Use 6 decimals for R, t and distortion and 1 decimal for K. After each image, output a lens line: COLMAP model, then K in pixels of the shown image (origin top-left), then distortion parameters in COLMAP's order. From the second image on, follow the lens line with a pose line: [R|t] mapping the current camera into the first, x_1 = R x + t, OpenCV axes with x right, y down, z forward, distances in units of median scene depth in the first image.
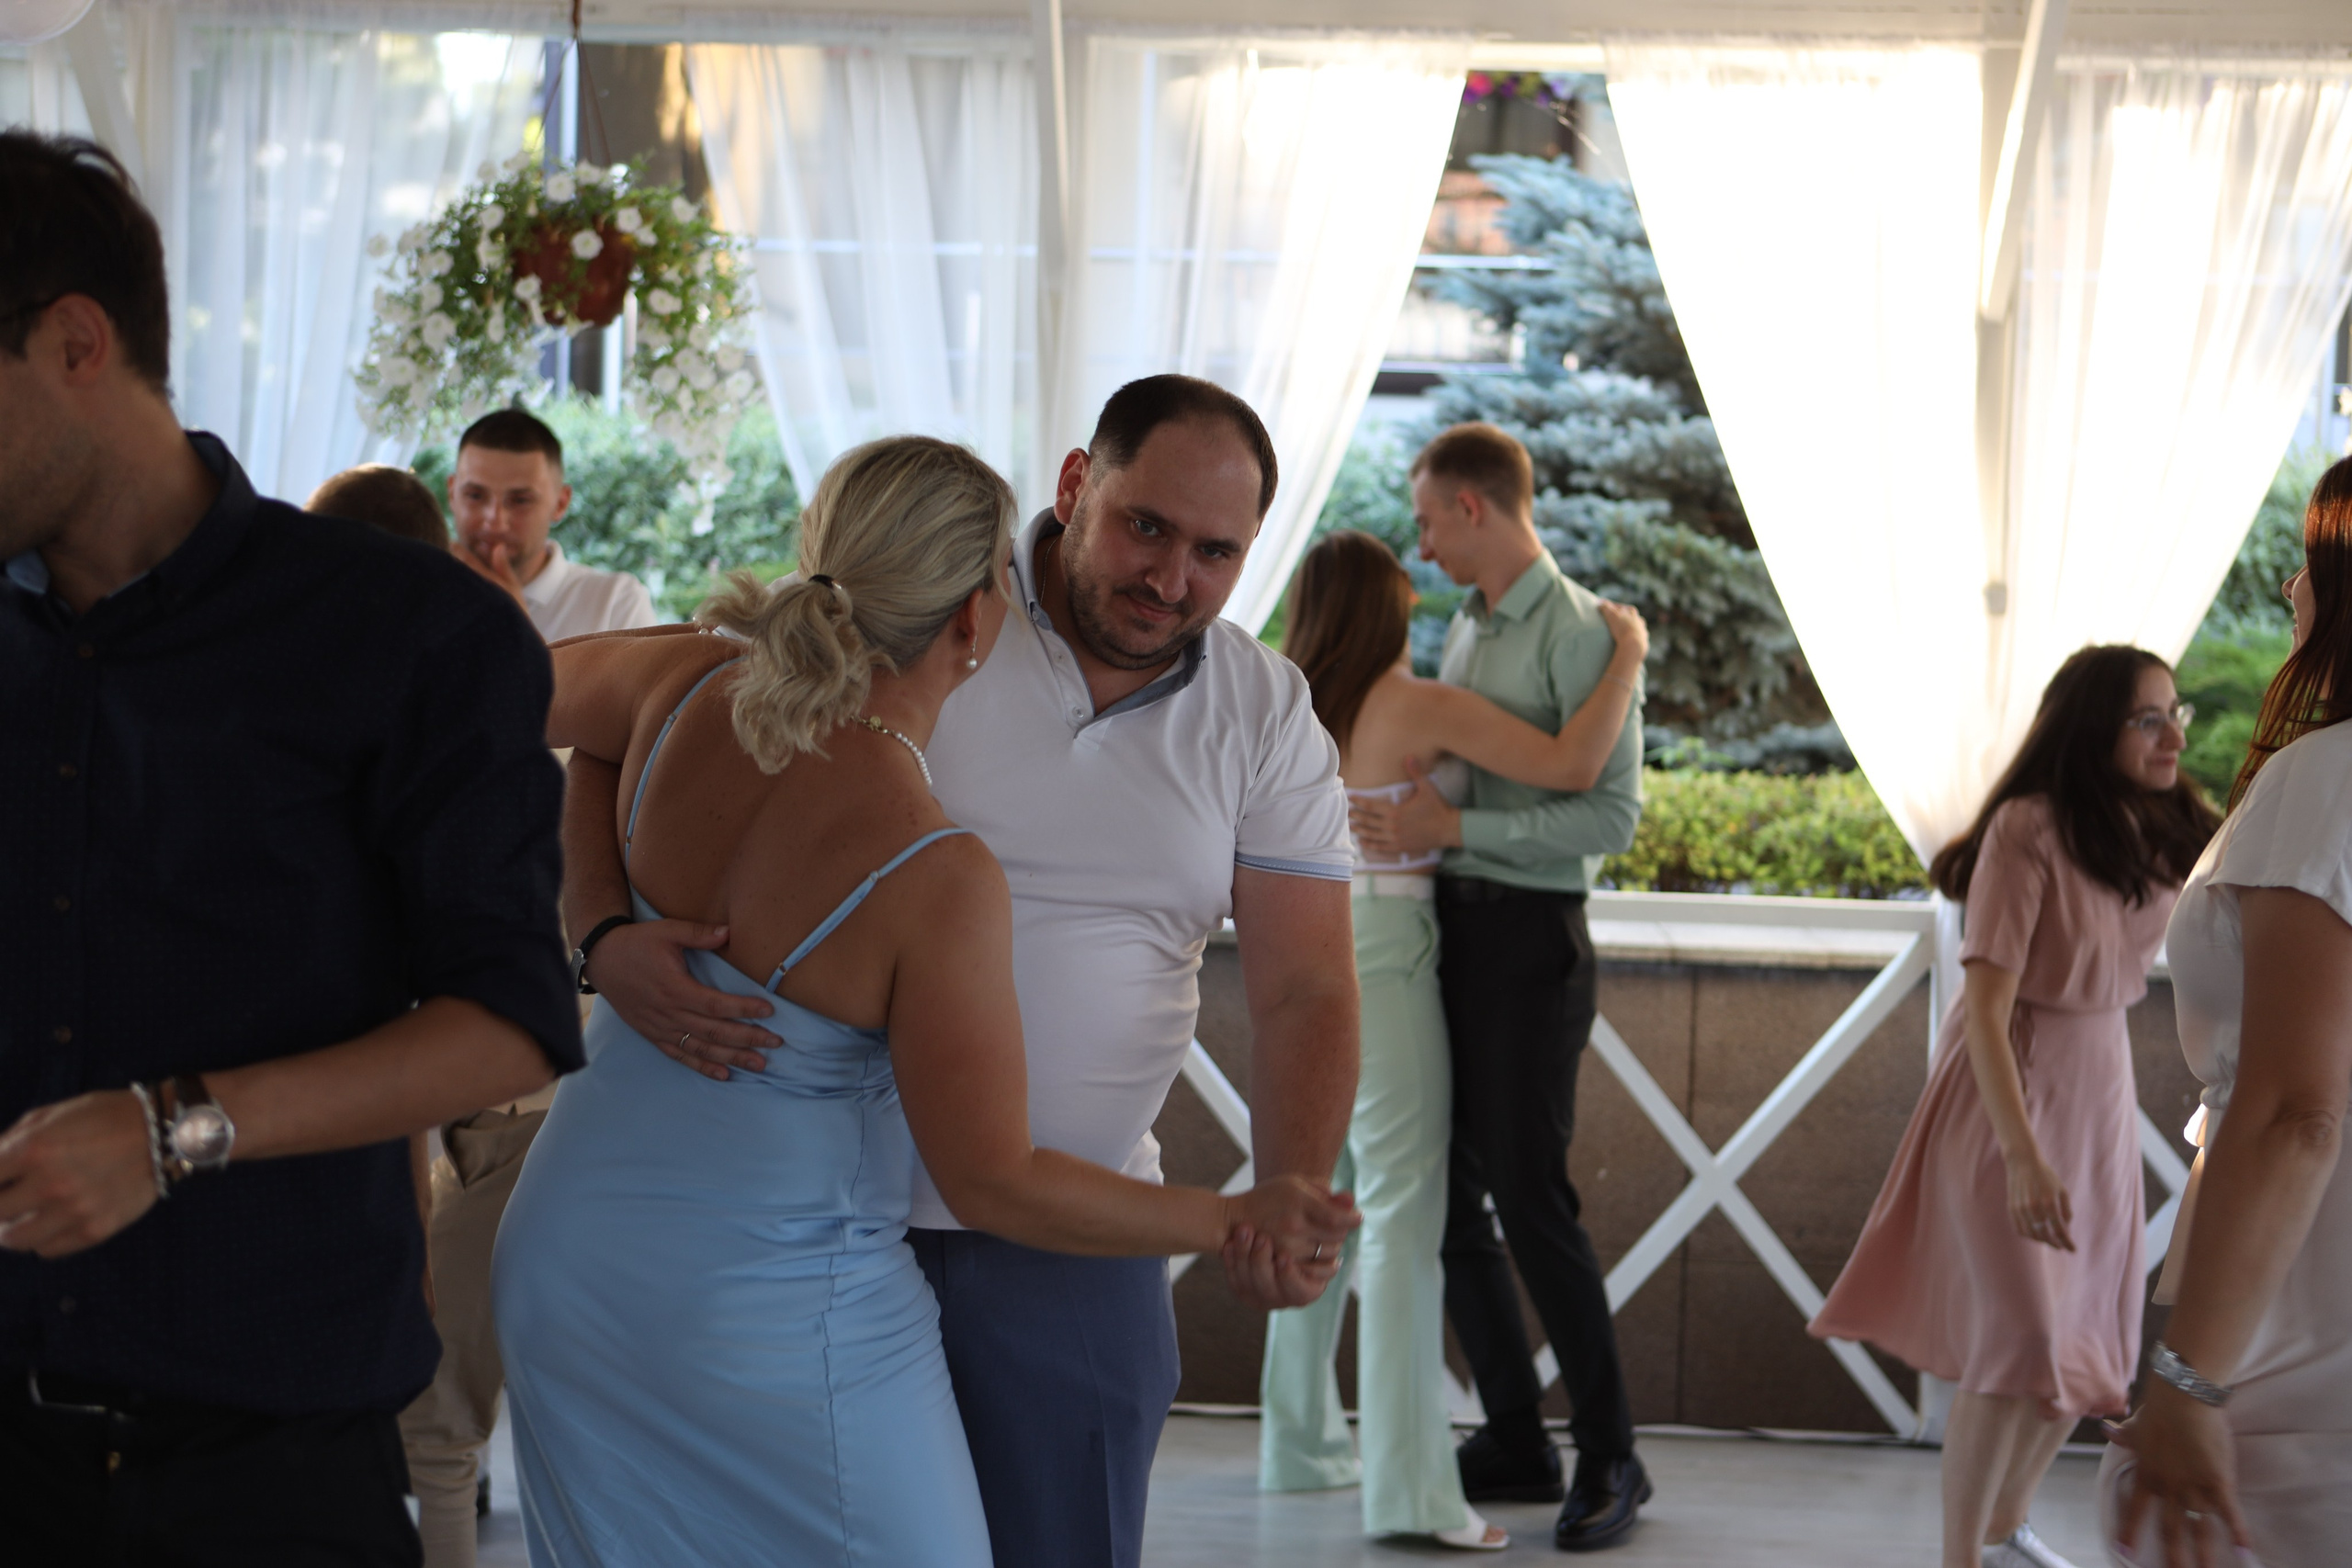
lens RADIAL K [[3835.8, 0, 1209.4], [0, 3835.8, 764.9], [0, 0, 1]] dist [0.089123, 0.000000]
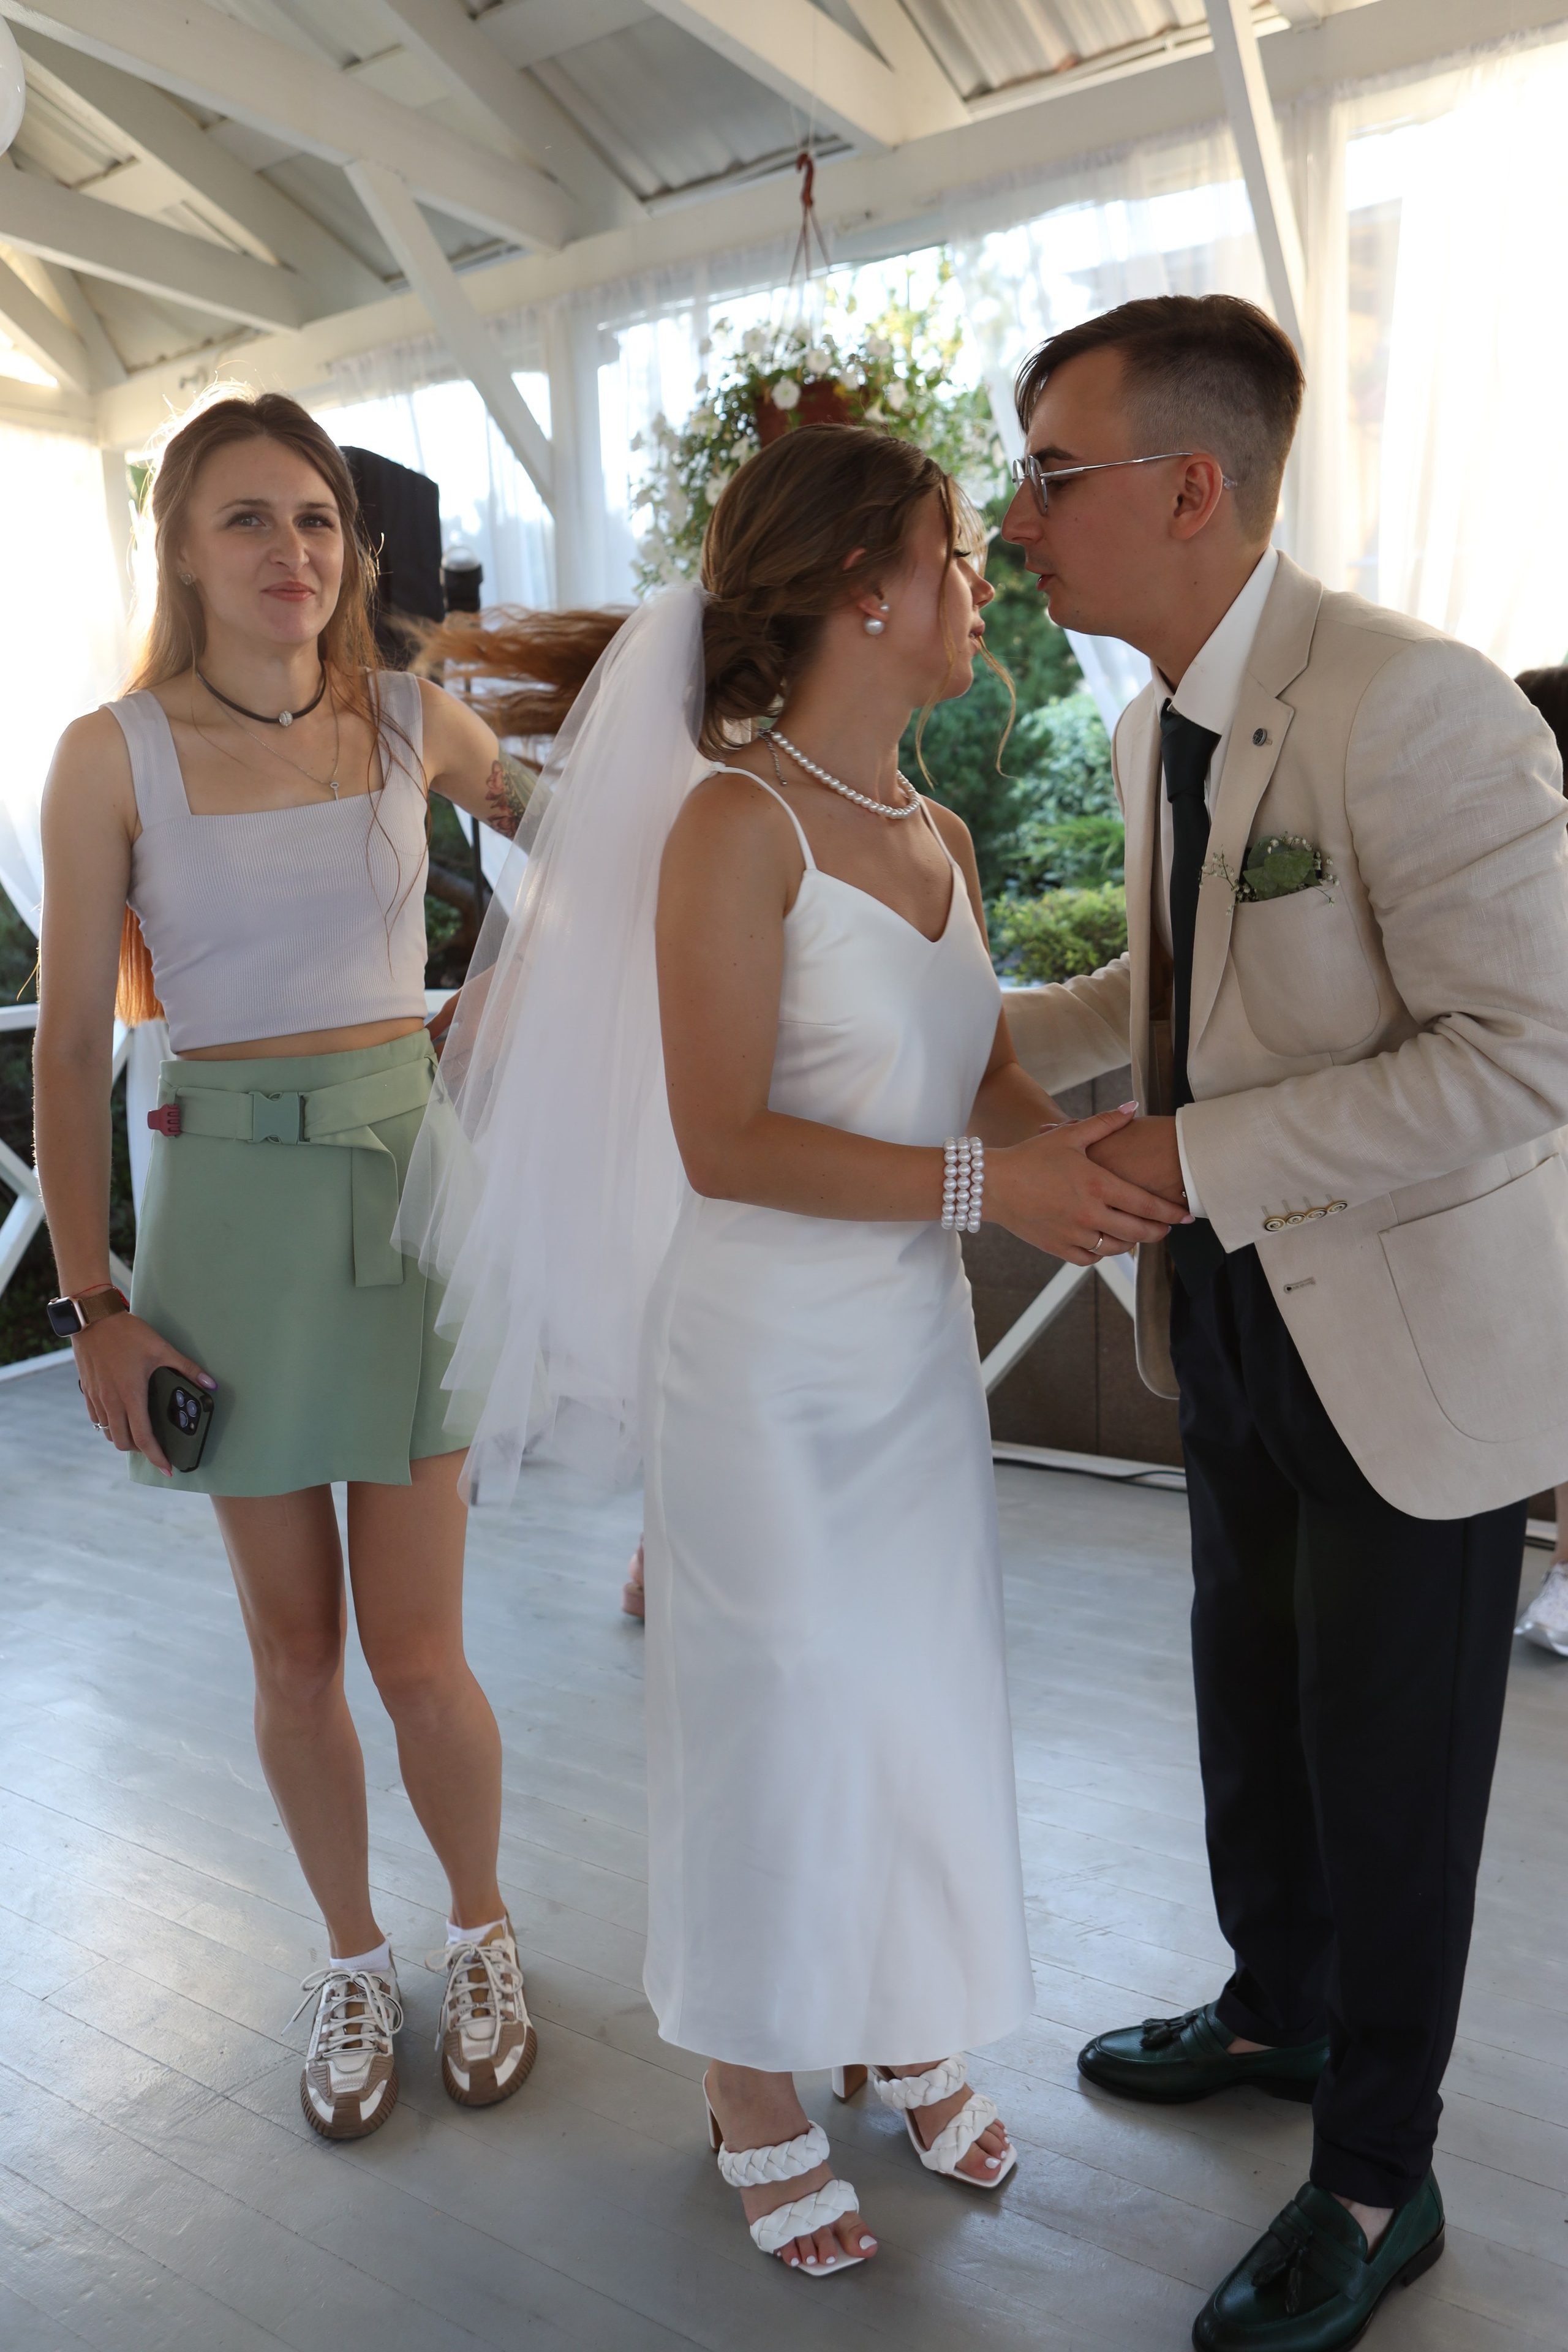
lens RADIAL K [[1748.9, 0, 775.4], [0, 1748.9, 1142.8], [0, 0, 1]] dist [-0.074183, 0.066462]
pose [[0.861738, 0.008602, -0.507280, 0.064483], [0.047393, 0.994120, 0.097366, 0.016523], [0.505135, -0.107946, 0.856263, 0.517035]]
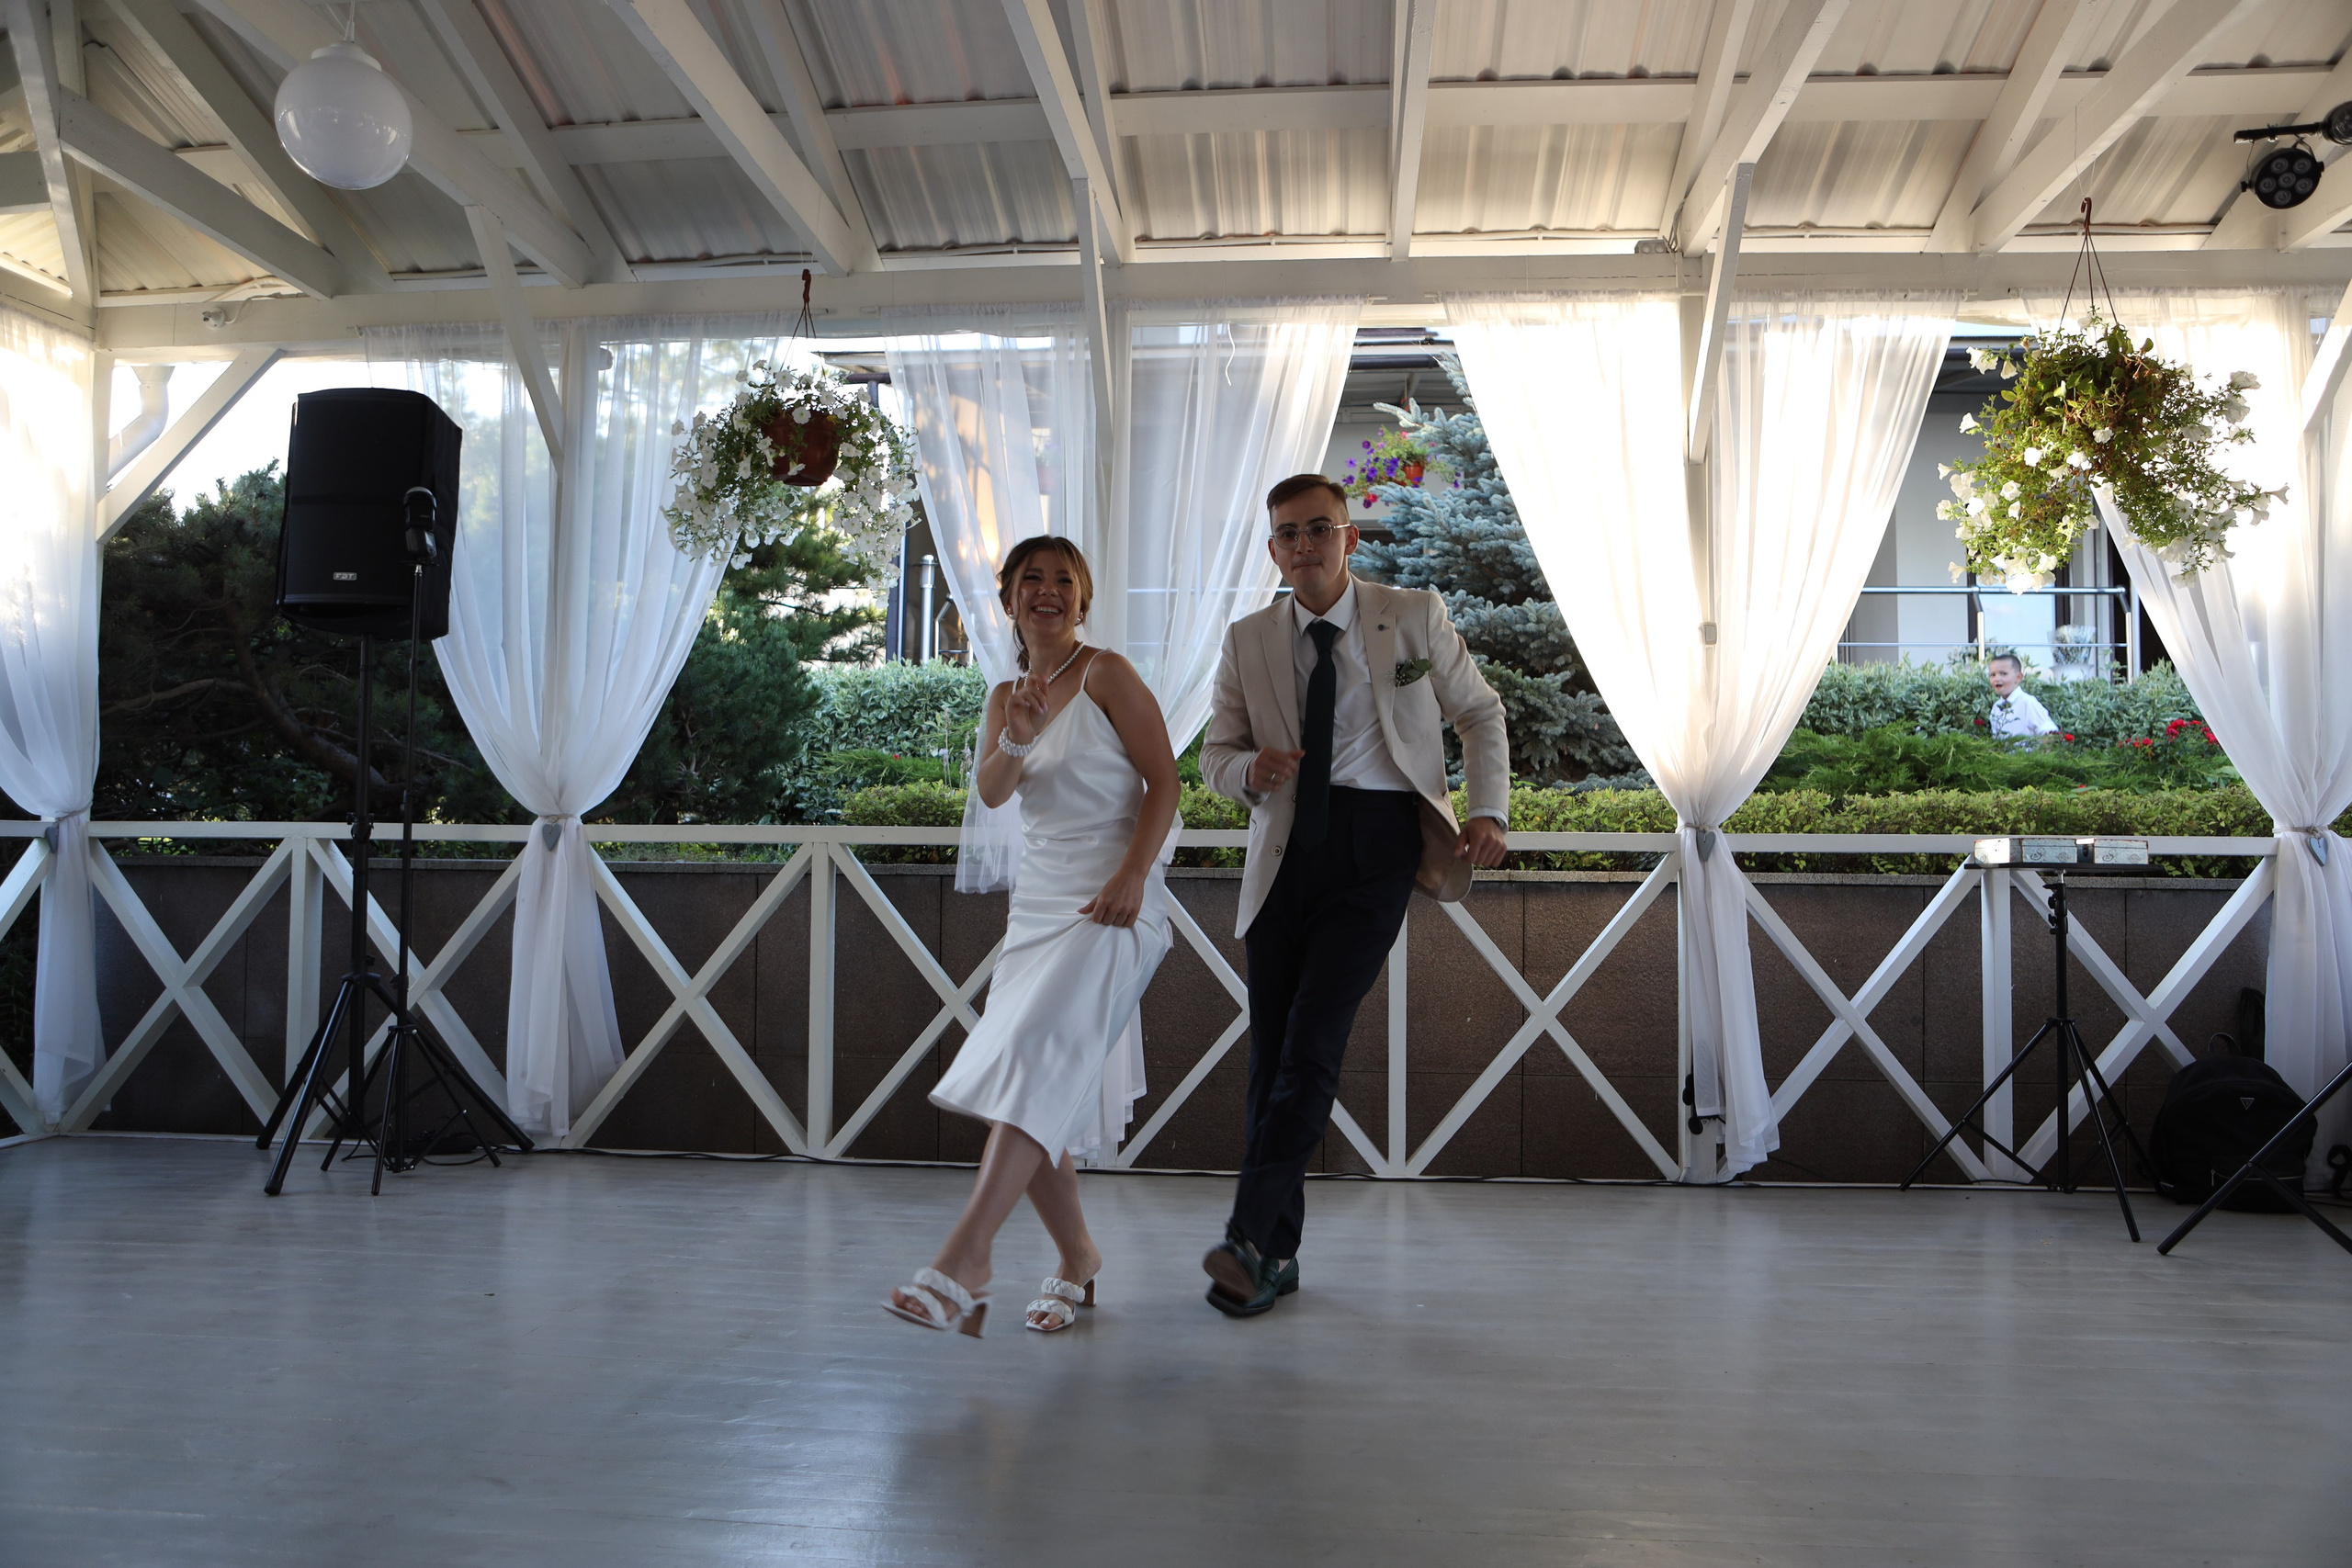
lens RADIAL K [[1617.7, 0, 1179.5], [0, 1617.7, 782.3], [0, 0, 1]] dist [-0.103879, 0.070209]
pose [[0.998207, -0.023427, -0.055085, 0.022848], [0.018078, 0.995249, -0.095671, 0.070866], [0.057064, 0.094503, 0.993888, 0.331321]]
